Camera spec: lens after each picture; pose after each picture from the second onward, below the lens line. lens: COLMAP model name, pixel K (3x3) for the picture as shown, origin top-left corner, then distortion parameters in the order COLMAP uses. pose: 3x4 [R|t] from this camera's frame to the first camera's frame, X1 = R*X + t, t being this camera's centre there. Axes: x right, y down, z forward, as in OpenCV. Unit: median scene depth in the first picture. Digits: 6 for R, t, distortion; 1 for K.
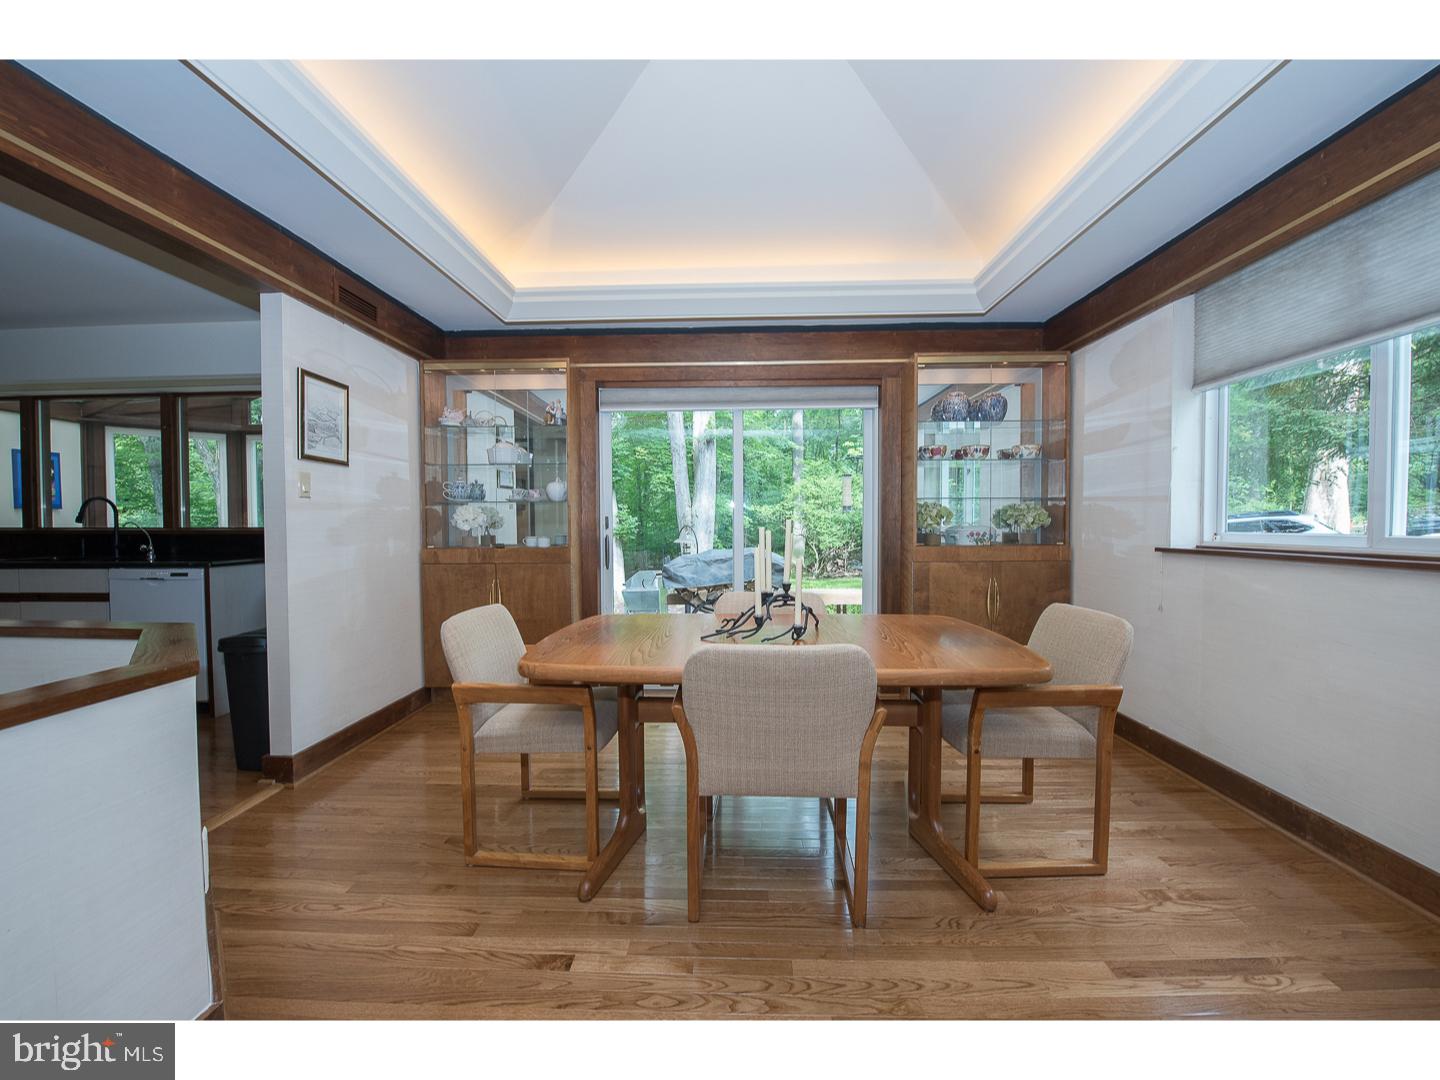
lens RADIAL K [[572.2, 0, 720.0], [0, 572.2, 540.0], [0, 0, 1]] dist [-0.001101, -0.009171]
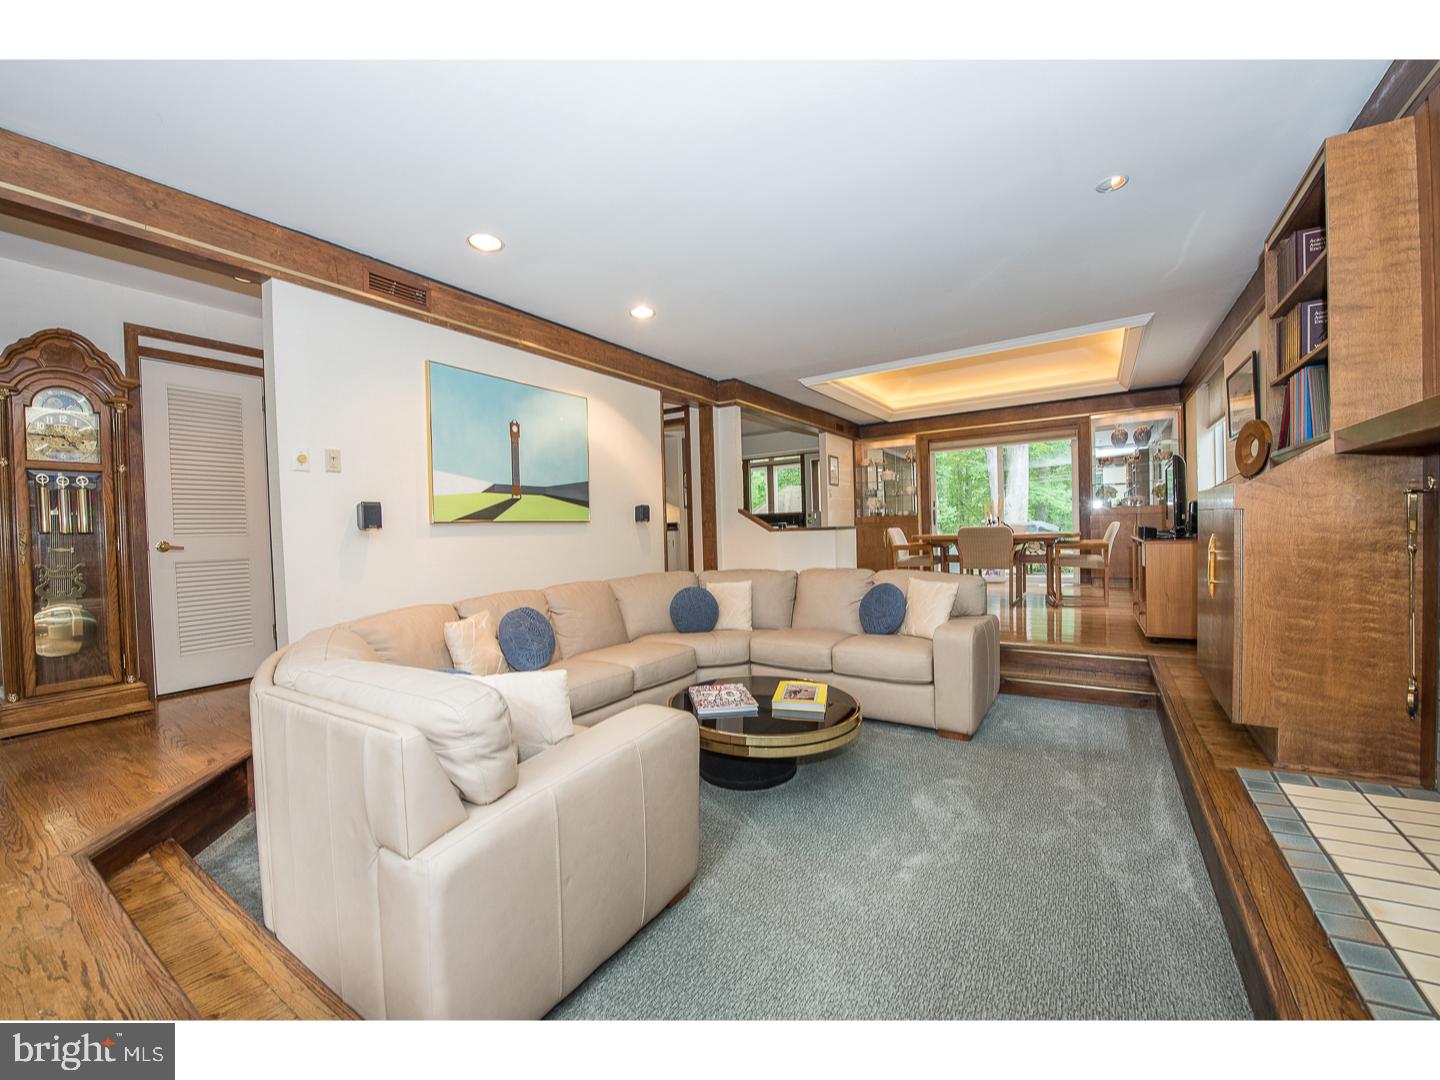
lens RADIAL K [[572.2, 0, 720.0], [0, 572.2, 540.0], [0, 0, 1]] dist [-0.001101, -0.009171]
pose [[0.852917, -0.023275, -0.521527, 0.248442], [0.017286, 0.999717, -0.016347, 0.137083], [0.521760, 0.004928, 0.853078, -1.338334]]
